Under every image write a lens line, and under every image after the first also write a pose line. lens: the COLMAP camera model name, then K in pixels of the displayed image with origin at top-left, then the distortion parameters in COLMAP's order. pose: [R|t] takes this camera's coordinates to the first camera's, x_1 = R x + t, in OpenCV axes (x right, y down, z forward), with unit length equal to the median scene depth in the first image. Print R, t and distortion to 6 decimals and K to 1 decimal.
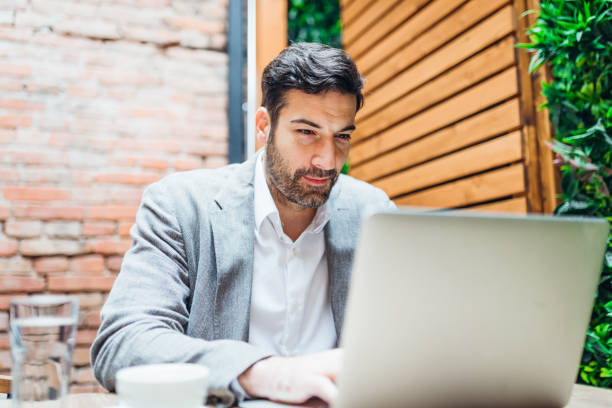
lens RADIAL K [[574.1, 0, 300.9], [0, 574.1, 204.9], [0, 0, 1]] dist [0.016244, 0.017707]
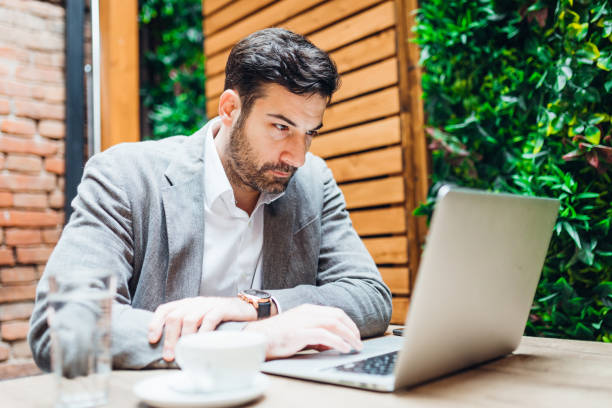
lens RADIAL K [[567.9, 0, 306.0], [0, 567.9, 204.0], [0, 0, 1]] dist [0.011639, 0.000950]
pose [[0.942919, 0.007449, 0.332939, -0.153082], [-0.024165, 0.998645, 0.046093, -0.006595], [-0.332145, -0.051507, 0.941821, 0.017230]]
